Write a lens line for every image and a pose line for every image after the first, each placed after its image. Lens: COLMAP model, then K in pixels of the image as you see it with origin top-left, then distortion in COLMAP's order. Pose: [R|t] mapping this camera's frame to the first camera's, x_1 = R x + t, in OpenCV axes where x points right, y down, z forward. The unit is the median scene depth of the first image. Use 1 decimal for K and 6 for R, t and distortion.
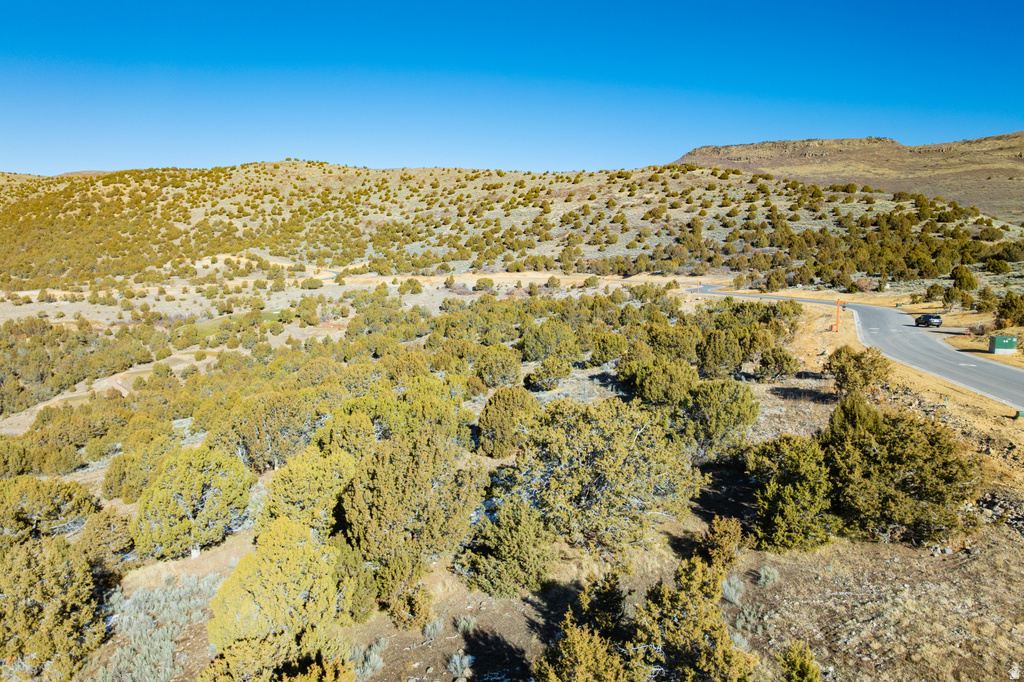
lens RADIAL K [[722.7, 0, 516.8], [0, 722.7, 338.6], [0, 0, 1]] dist [-0.040864, 0.004425]
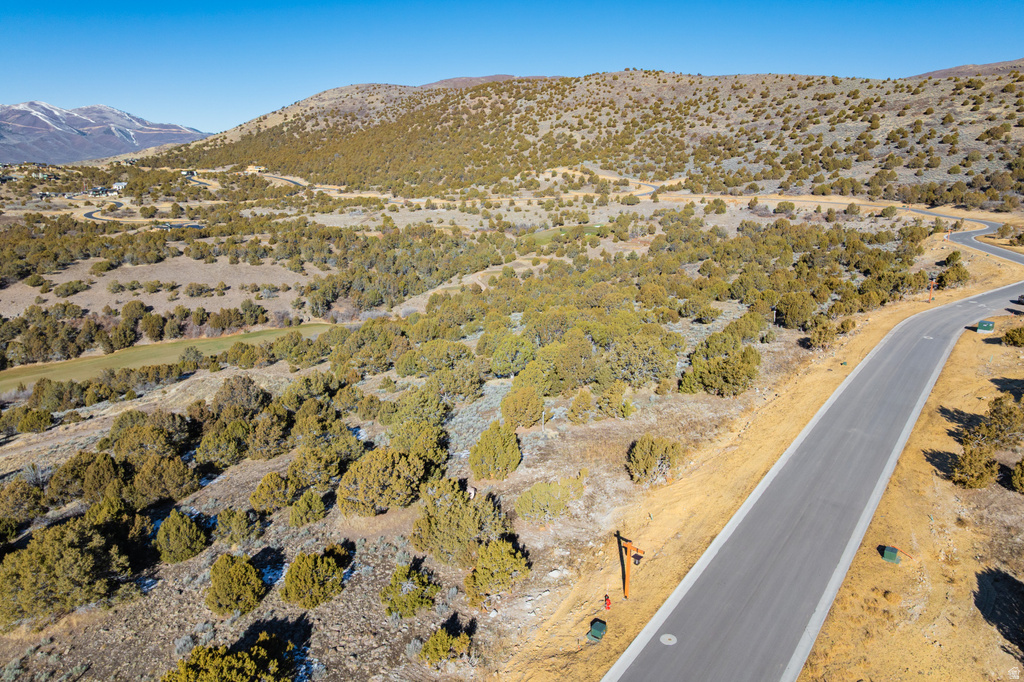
lens RADIAL K [[722.7, 0, 516.8], [0, 722.7, 338.6], [0, 0, 1]] dist [-0.040864, 0.004425]
pose [[0.897951, 0.110922, -0.425888, 0.054581], [-0.049697, 0.987084, 0.152302, -0.019346], [0.437280, -0.115595, 0.891865, -0.107652]]
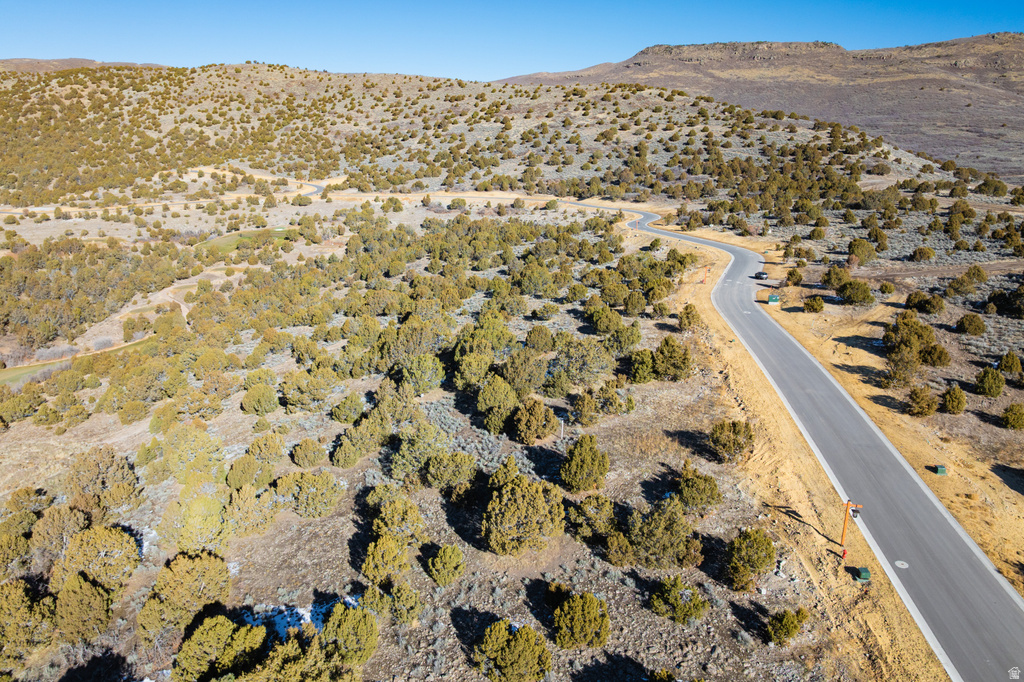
lens RADIAL K [[722.7, 0, 516.8], [0, 722.7, 338.6], [0, 0, 1]] dist [-0.040864, 0.004425]
pose [[0.997588, -0.006444, 0.069114, -0.024119], [-0.003693, 0.989345, 0.145546, -0.022646], [-0.069316, -0.145451, 0.986934, -0.126852]]
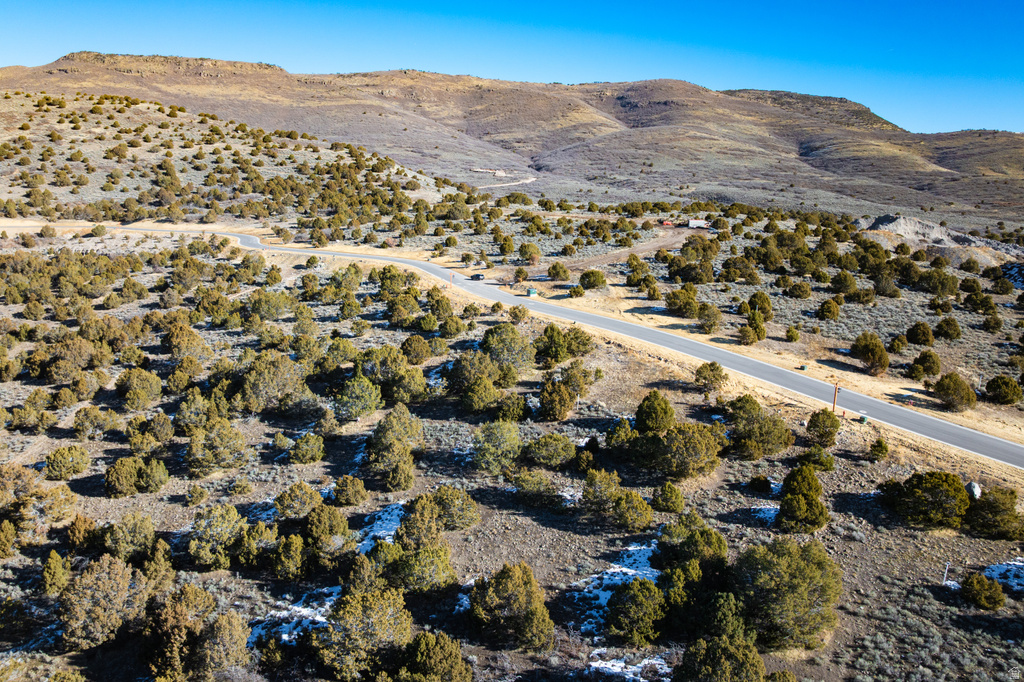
lens RADIAL K [[722.7, 0, 516.8], [0, 722.7, 338.6], [0, 0, 1]] dist [-0.040864, 0.004425]
pose [[0.692028, -0.144417, 0.707277, -0.152023], [0.058928, 0.987815, 0.144042, -0.025743], [-0.719462, -0.058003, 0.692106, -0.095385]]
